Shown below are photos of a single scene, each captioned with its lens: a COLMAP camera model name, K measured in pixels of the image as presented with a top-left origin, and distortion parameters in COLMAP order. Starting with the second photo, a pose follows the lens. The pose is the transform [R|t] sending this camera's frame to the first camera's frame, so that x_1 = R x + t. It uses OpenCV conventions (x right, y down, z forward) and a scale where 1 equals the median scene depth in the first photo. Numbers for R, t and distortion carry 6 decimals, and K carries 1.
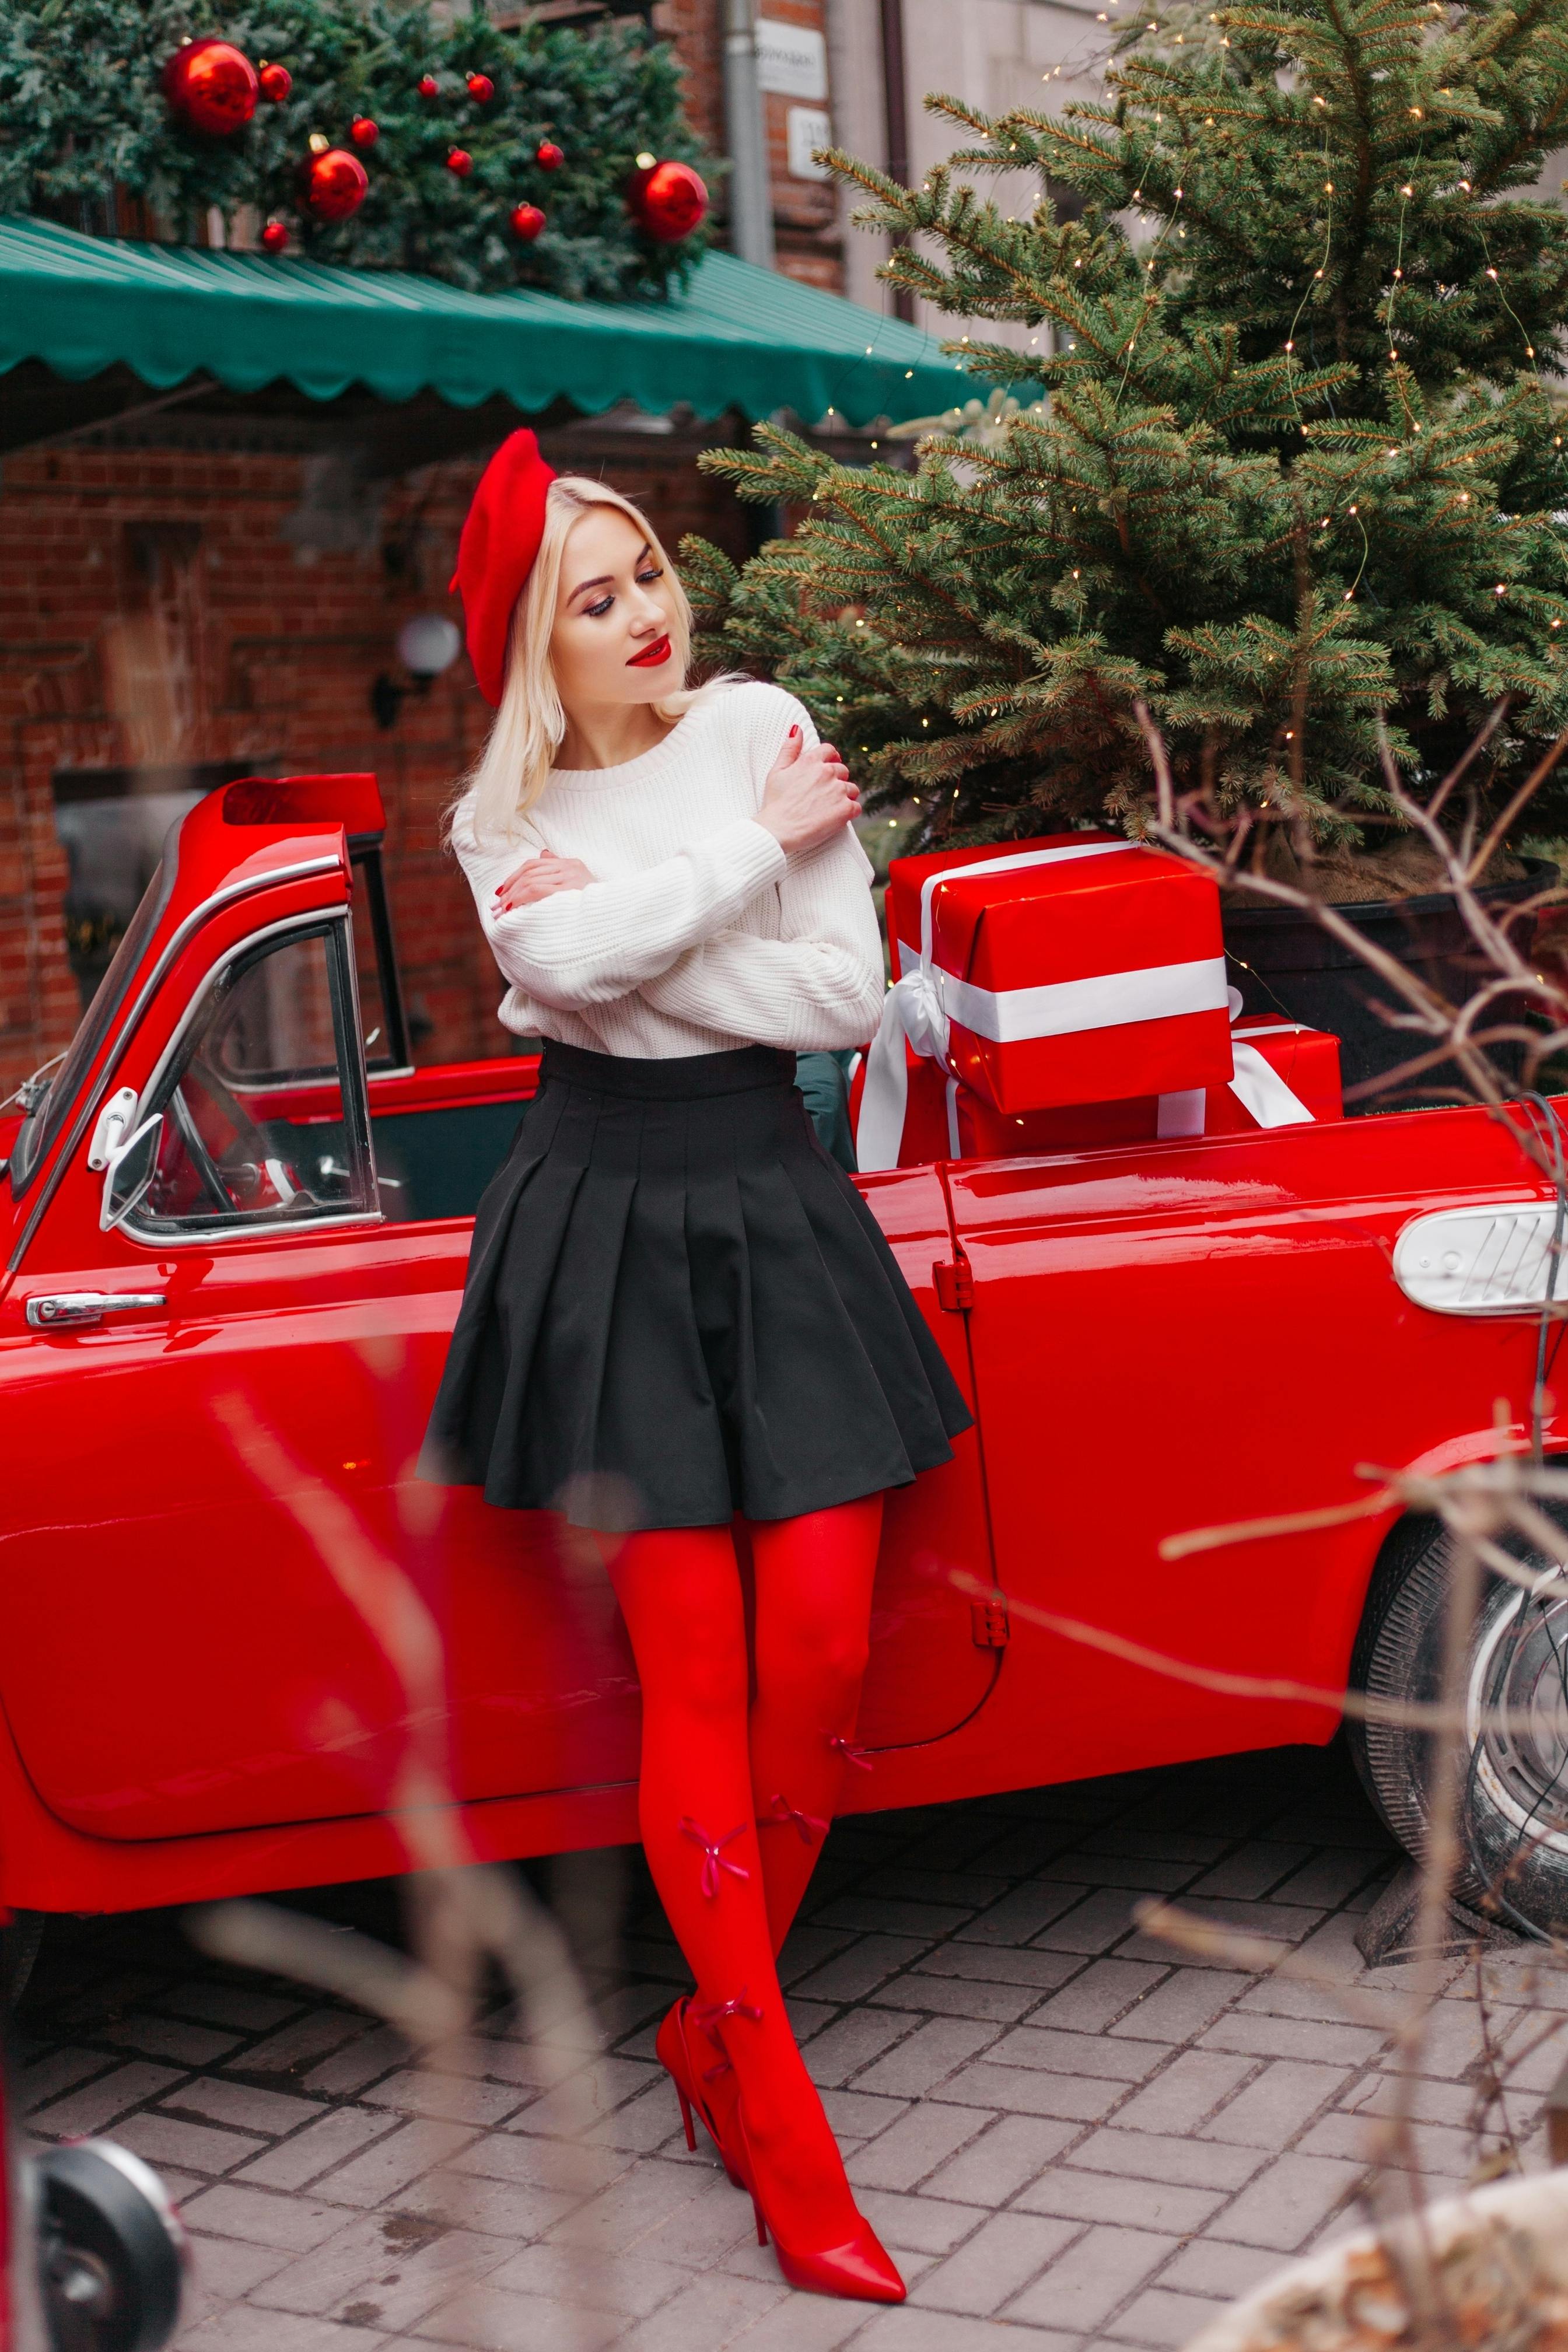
lens RADIAL K [[3398.7, 0, 790.7], [0, 3398.7, 1171.8], [0, 0, 1]] dist [0.012812, 0.000000]
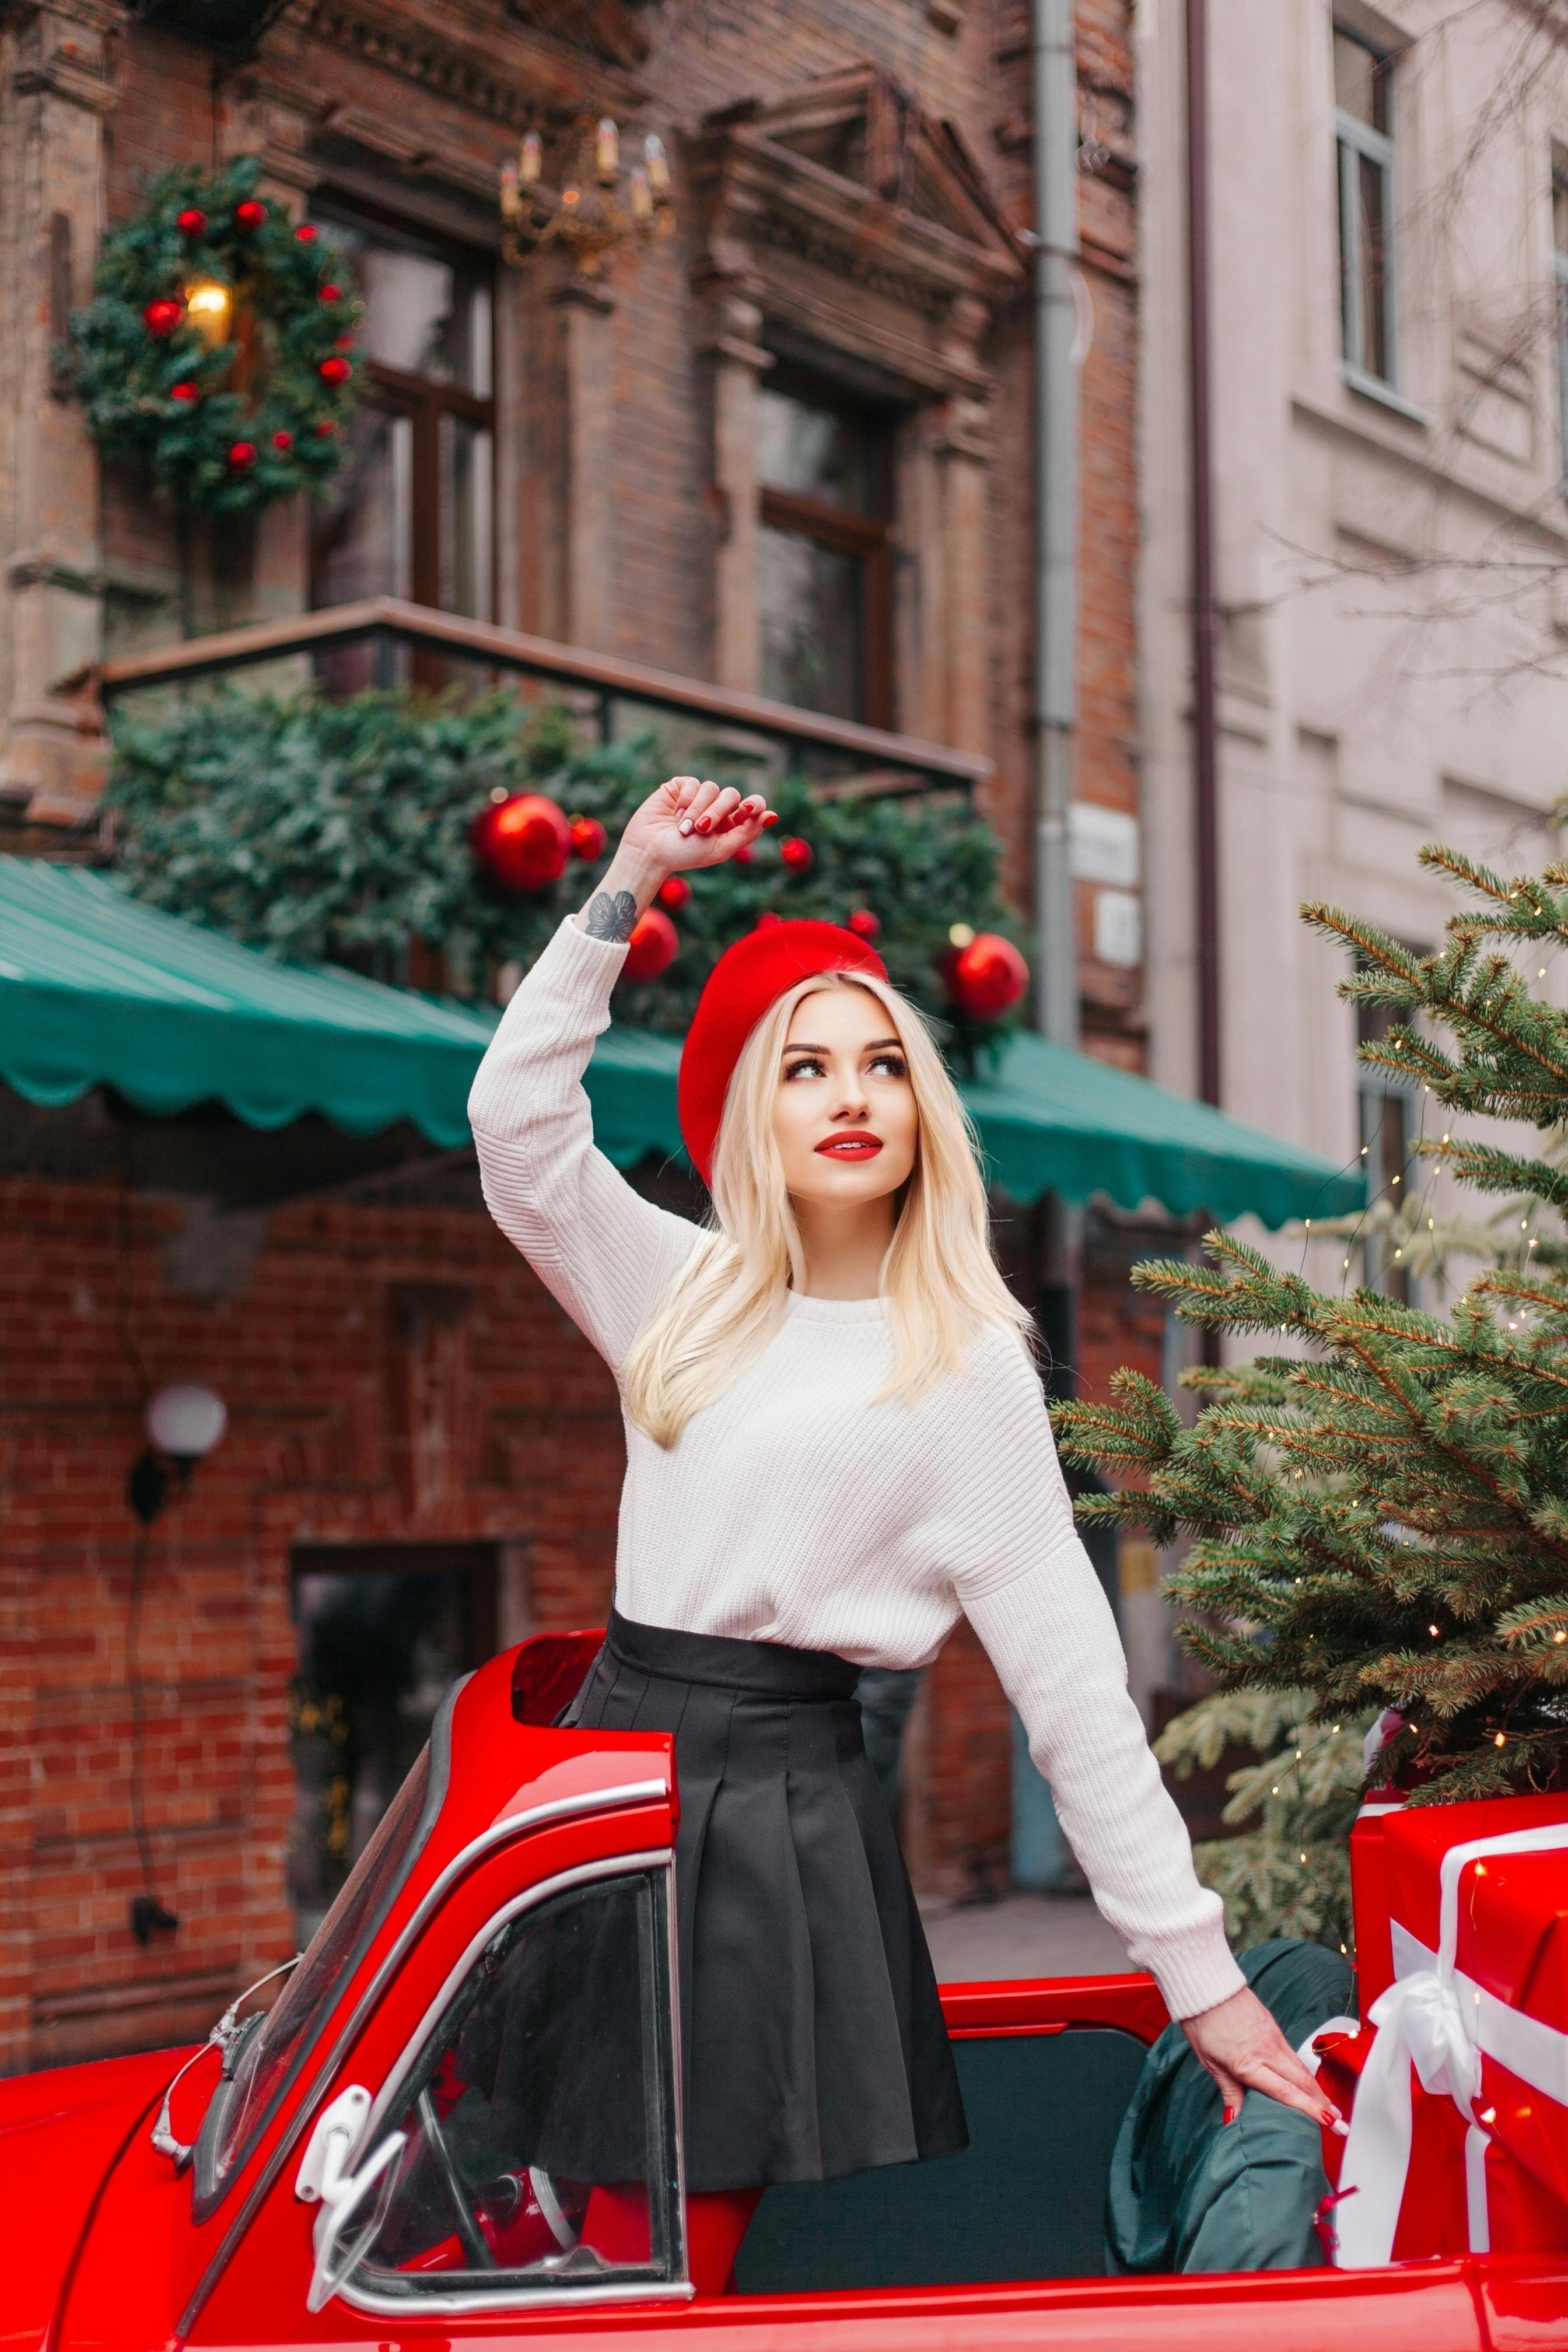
lens RADIAL K [[3398.7, 0, 780.1], [0, 3398.7, 1173.6], [0, 0, 1]] dist [0.012812, 0.000000]
pose [[0.996305, 0.043988, -0.073769, -0.022733], [-0.059185, 0.974034, -0.218529, -0.023721], [0.062241, 0.222088, 0.973038, 0.095604]]
